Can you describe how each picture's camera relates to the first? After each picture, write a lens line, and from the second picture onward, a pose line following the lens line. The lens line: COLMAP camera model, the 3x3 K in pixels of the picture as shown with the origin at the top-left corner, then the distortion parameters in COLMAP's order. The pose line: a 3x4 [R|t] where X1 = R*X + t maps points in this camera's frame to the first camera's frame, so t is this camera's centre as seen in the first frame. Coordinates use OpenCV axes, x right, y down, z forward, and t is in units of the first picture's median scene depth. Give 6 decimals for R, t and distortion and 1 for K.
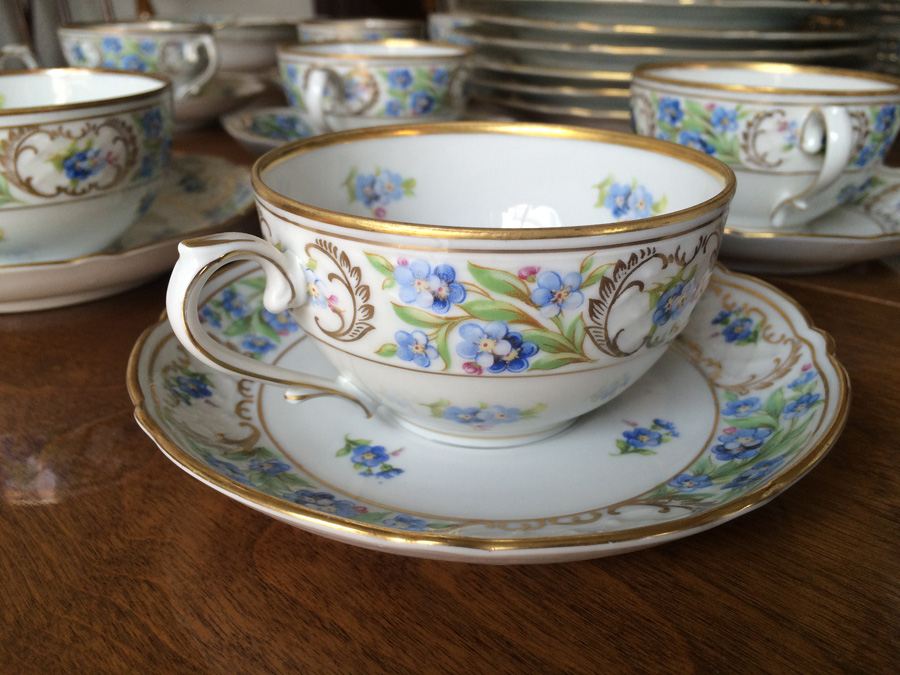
lens RADIAL K [[795.4, 0, 450.0], [0, 795.4, 337.5], [0, 0, 1]] dist [0.074291, -0.130413]
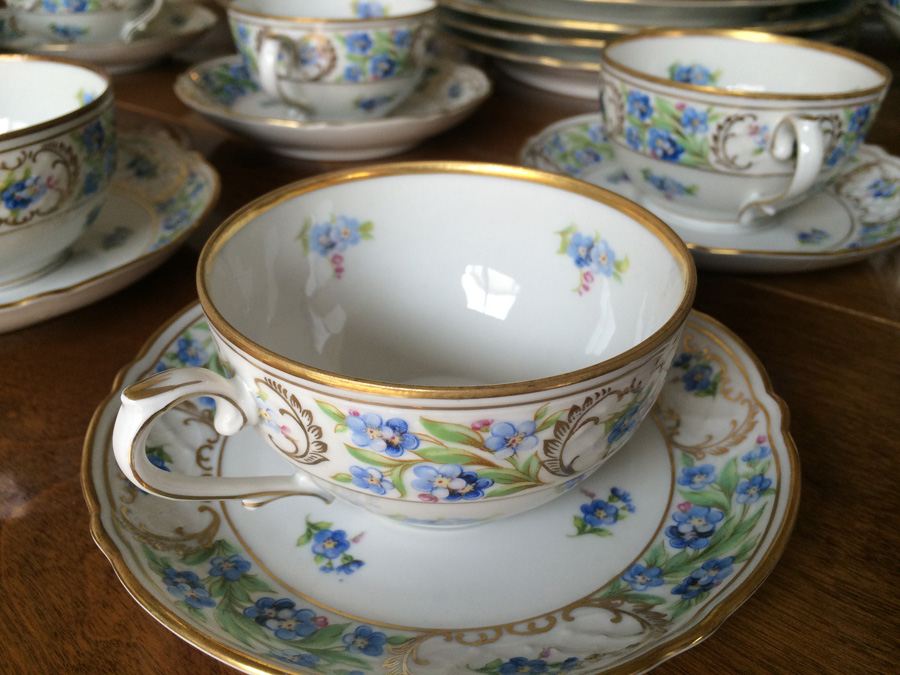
lens RADIAL K [[795.4, 0, 450.0], [0, 795.4, 337.5], [0, 0, 1]] dist [0.074291, -0.130413]
pose [[0.999406, -0.015113, 0.030978, 0.021369], [0.010572, 0.989837, 0.141814, -0.233903], [-0.032806, -0.141402, 0.989409, 0.028263]]
